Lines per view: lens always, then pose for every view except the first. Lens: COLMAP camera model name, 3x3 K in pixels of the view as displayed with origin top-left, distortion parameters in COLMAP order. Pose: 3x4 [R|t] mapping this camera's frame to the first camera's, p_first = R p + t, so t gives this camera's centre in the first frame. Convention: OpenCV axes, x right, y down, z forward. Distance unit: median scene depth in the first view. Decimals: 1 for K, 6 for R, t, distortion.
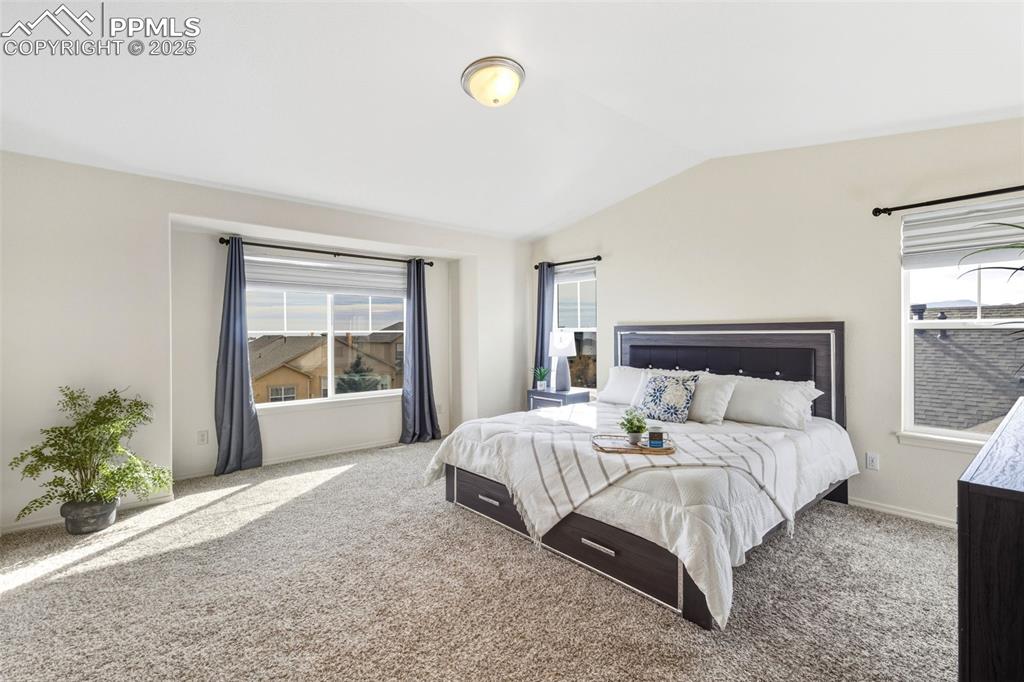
lens RADIAL K [[461.1, 0, 509.2], [0, 461.1, 334.8], [0, 0, 1]] dist [0.001304, 0.000096]
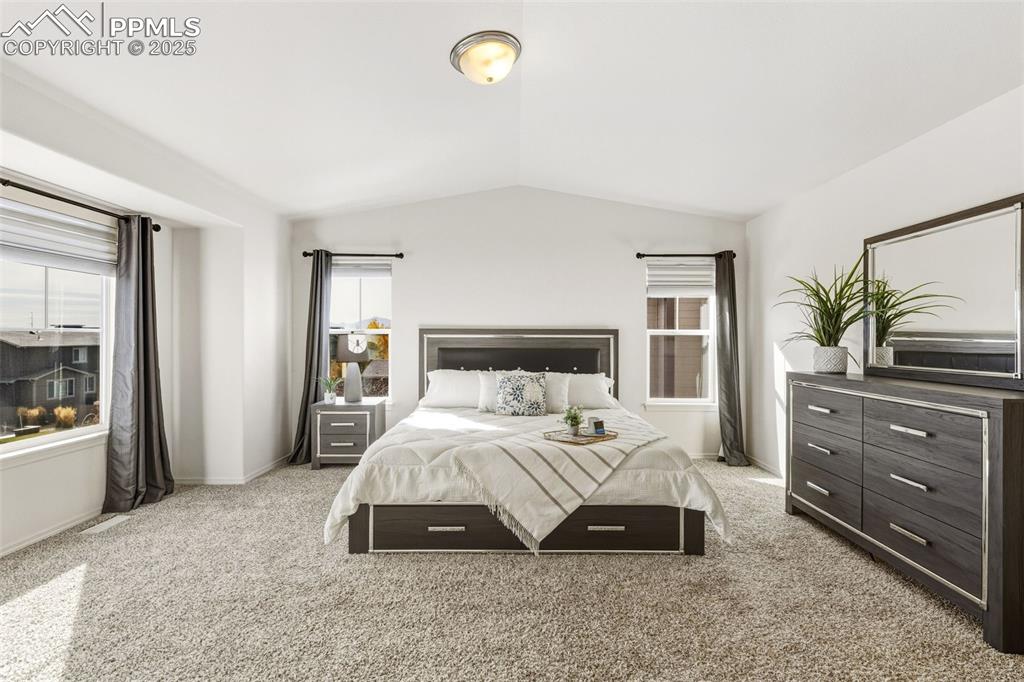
lens RADIAL K [[477.6, 0, 510.6], [0, 477.6, 338.0], [0, 0, 1]] dist [-0.001059, 0.000310]
pose [[0.651333, 0.004479, 0.758779, -0.574988], [-0.004787, 0.999987, -0.001794, 0.002229], [-0.758777, -0.002463, 0.651346, 0.292182]]
